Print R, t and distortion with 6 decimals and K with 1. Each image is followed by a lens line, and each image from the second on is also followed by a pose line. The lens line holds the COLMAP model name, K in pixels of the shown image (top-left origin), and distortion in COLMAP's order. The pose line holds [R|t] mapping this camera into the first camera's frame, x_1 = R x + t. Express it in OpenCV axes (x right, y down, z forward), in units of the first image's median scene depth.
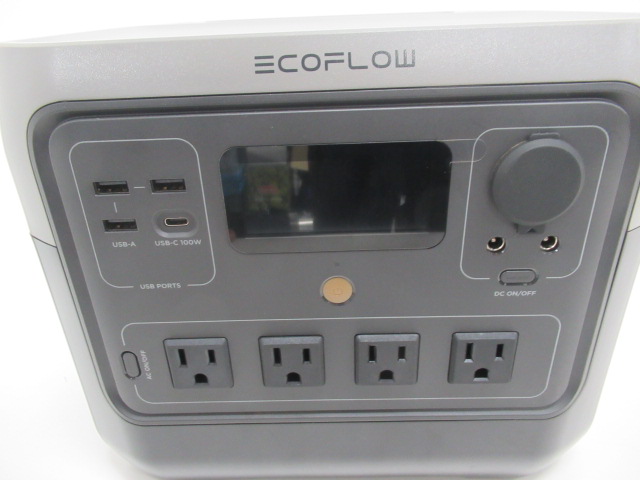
lens RADIAL K [[484.6, 0, 319.9], [0, 484.6, 240.3], [0, 0, 1]] dist [0.004867, 0.001417]
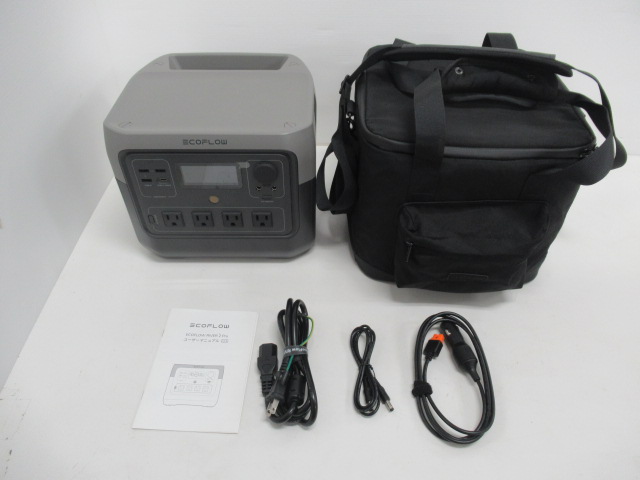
lens RADIAL K [[484.6, 0, 319.2], [0, 484.6, 239.7], [0, 0, 1]] dist [0.004867, 0.001417]
pose [[0.999160, 0.022417, 0.034315, 0.658684], [-0.032018, 0.949561, 0.311944, -0.704542], [-0.025591, -0.312781, 0.949480, -2.285599]]
